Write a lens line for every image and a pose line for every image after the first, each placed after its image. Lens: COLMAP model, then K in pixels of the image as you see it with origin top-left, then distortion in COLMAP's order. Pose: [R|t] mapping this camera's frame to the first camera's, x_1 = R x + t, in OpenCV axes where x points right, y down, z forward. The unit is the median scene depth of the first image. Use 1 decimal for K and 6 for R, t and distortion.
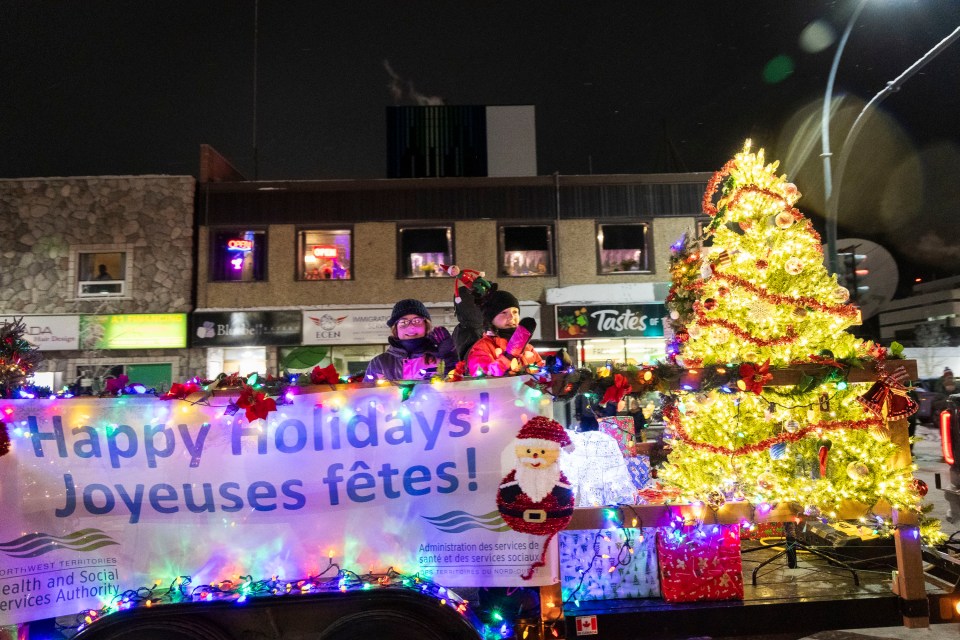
lens RADIAL K [[681.9, 0, 480.0], [0, 681.9, 320.0], [0, 0, 1]] dist [-0.002531, -0.000367]
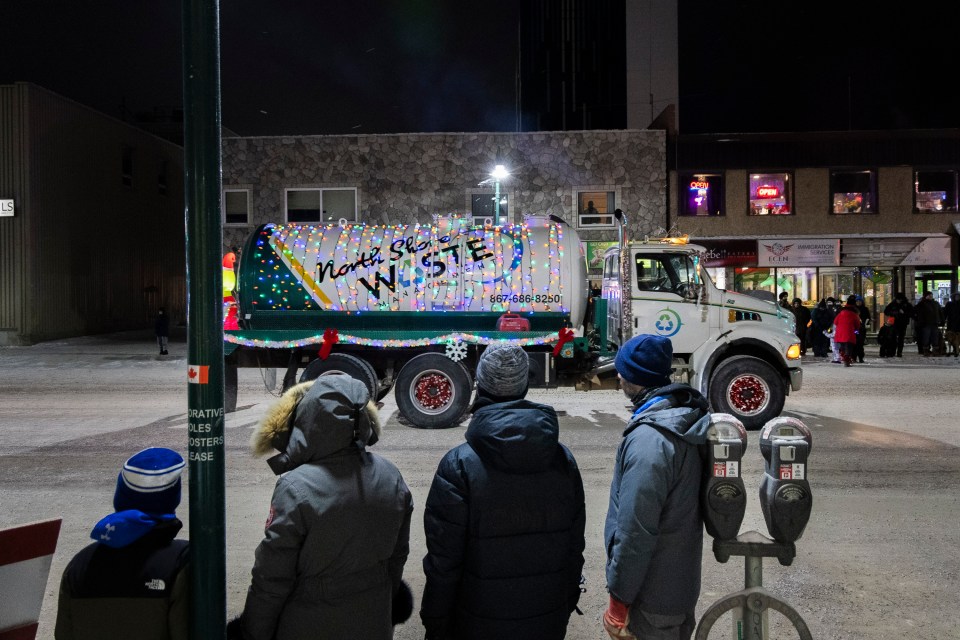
lens RADIAL K [[681.9, 0, 480.0], [0, 681.9, 320.0], [0, 0, 1]] dist [-0.002531, -0.000367]
pose [[0.996147, 0.022295, -0.084823, -0.653729], [-0.008431, 0.987014, 0.160410, -0.064584], [0.087298, -0.159077, 0.983399, -0.322873]]
